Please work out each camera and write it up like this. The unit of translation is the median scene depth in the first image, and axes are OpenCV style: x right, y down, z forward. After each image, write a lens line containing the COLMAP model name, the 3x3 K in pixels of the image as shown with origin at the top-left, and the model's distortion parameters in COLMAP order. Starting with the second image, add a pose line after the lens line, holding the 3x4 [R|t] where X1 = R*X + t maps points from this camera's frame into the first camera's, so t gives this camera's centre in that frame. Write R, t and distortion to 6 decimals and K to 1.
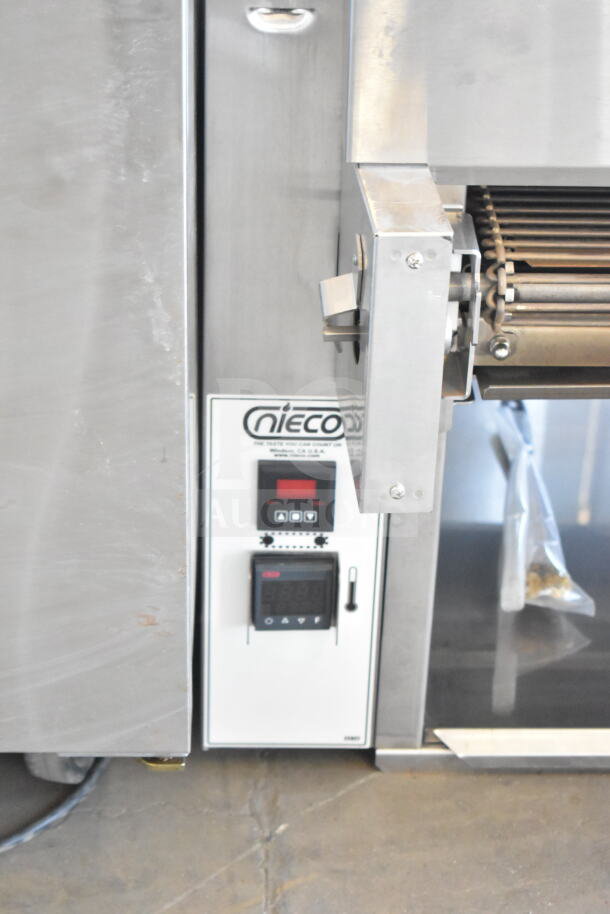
lens RADIAL K [[2057.4, 0, 305.0], [0, 2057.4, 457.0], [0, 0, 1]] dist [-0.020609, 0.078077]
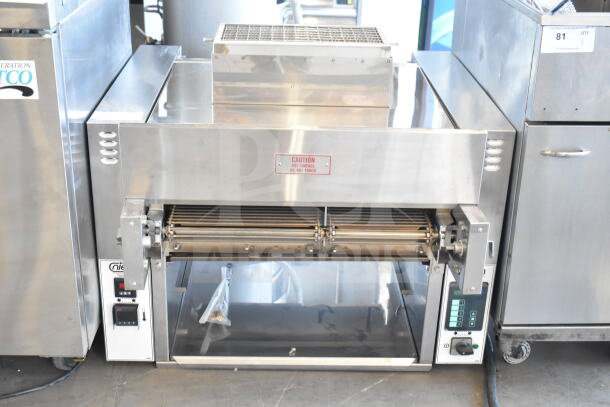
lens RADIAL K [[798.3, 0, 305.0], [0, 798.3, 203.5], [0, 0, 1]] dist [-0.006149, -0.014177]
pose [[0.999937, 0.006075, -0.009448, 0.314656], [-0.007123, 0.993320, -0.115169, 0.030248], [0.008685, 0.115229, 0.993301, -0.401347]]
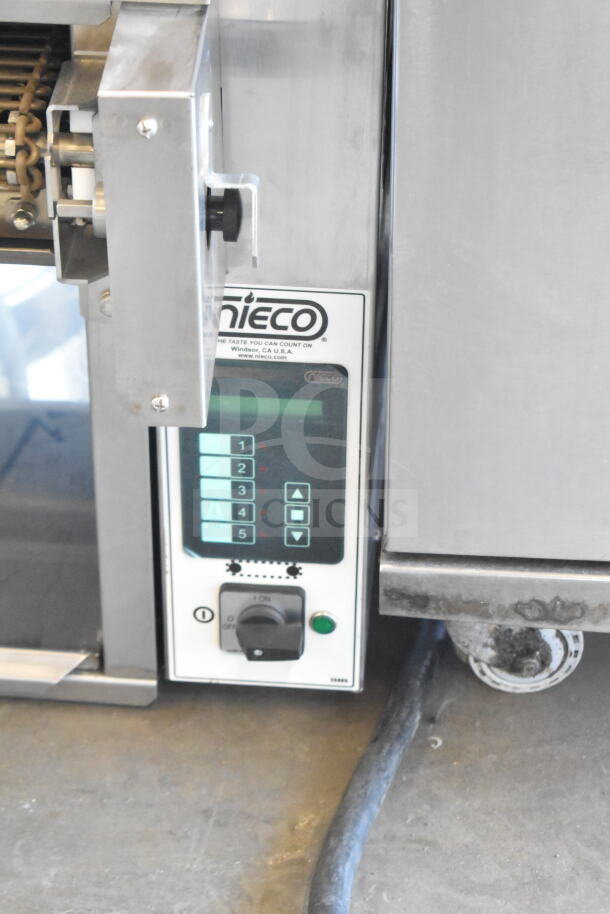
lens RADIAL K [[2057.4, 0, 305.0], [0, 2057.4, 457.0], [0, 0, 1]] dist [-0.020609, 0.078077]
pose [[0.991089, 0.056434, -0.120657, 0.702484], [-0.047764, 0.996145, 0.073583, -0.018750], [0.124344, -0.067164, 0.989963, 0.175824]]
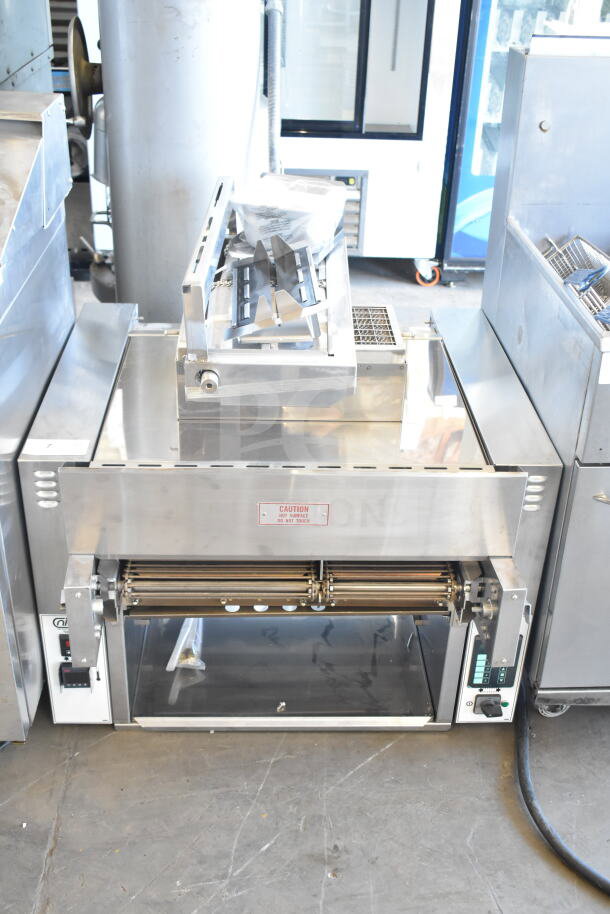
lens RADIAL K [[963.7, 0, 305.0], [0, 963.7, 457.0], [0, 0, 1]] dist [-0.003680, -0.003623]
pose [[0.999992, 0.004043, 0.000334, 0.313227], [-0.004043, 0.999991, -0.001295, -0.240923], [-0.000339, 0.001294, 0.999999, -0.361766]]
